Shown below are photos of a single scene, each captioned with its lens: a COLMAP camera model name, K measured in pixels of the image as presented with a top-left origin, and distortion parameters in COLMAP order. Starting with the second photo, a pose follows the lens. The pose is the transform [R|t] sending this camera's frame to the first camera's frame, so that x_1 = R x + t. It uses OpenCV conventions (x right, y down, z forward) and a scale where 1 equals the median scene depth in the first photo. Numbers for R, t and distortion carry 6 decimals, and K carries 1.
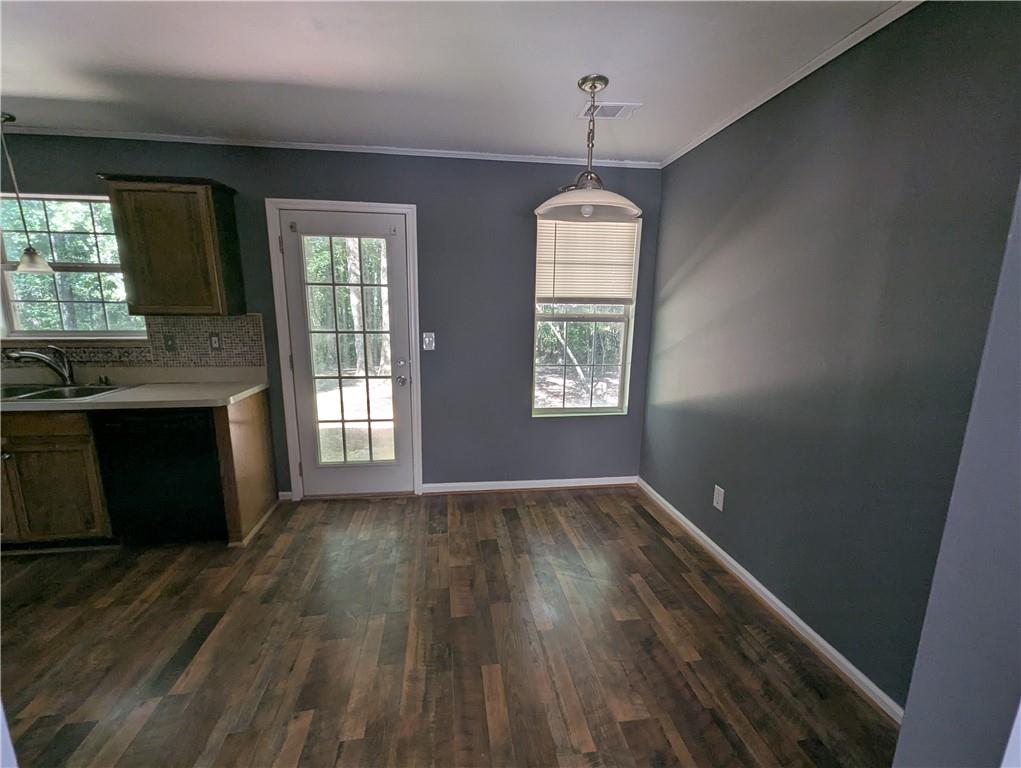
lens RADIAL K [[450.9, 0, 506.8], [0, 450.9, 387.7], [0, 0, 1]] dist [0.015522, -0.001013]
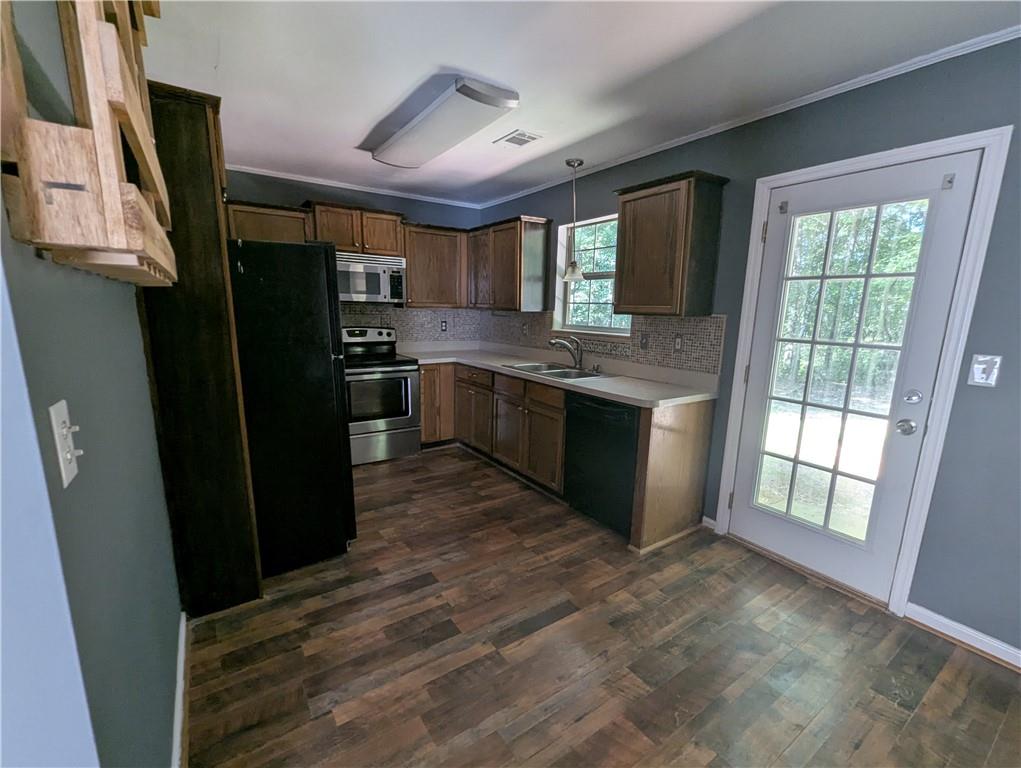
lens RADIAL K [[450.9, 0, 514.3], [0, 450.9, 391.8], [0, 0, 1]] dist [0.015522, -0.001013]
pose [[0.455517, 0.168510, -0.874133, 0.068658], [-0.180618, 0.978993, 0.094603, -0.027301], [0.871712, 0.114791, 0.476384, 0.243543]]
